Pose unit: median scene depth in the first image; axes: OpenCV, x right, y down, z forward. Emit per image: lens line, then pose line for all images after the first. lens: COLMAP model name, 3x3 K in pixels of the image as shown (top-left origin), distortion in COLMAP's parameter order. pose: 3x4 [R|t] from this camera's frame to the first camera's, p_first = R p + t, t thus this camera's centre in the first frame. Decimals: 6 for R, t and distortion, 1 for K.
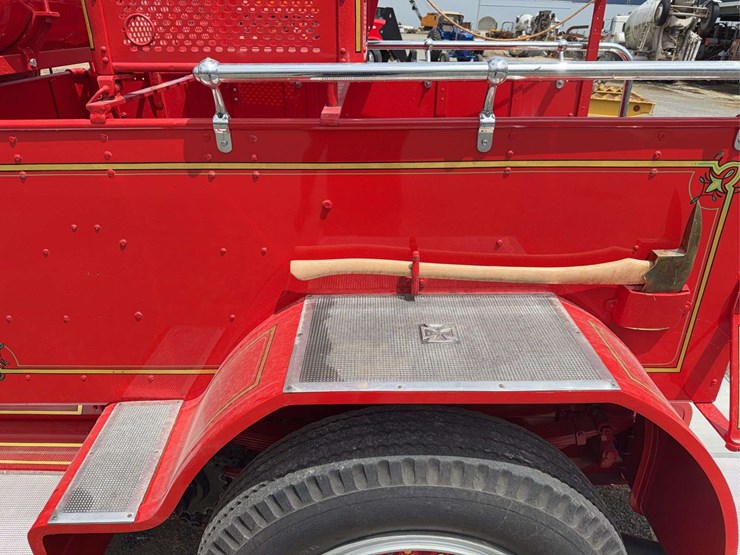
lens RADIAL K [[539.0, 0, 368.7], [0, 539.0, 279.9], [0, 0, 1]] dist [0.001880, -0.005354]
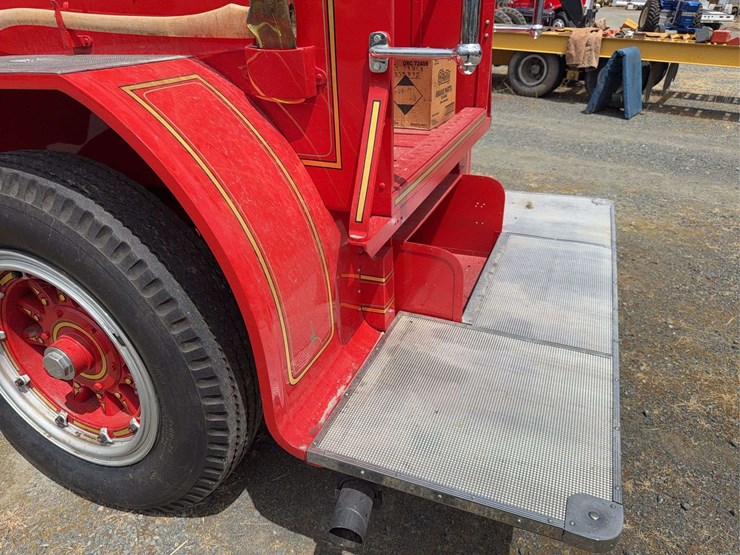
lens RADIAL K [[539.0, 0, 368.7], [0, 539.0, 279.9], [0, 0, 1]] dist [0.001880, -0.005354]
pose [[0.929224, 0.157242, -0.334391, 1.102919], [-0.149302, 0.987552, 0.049493, 0.352026], [0.338011, 0.003935, 0.941134, 0.202027]]
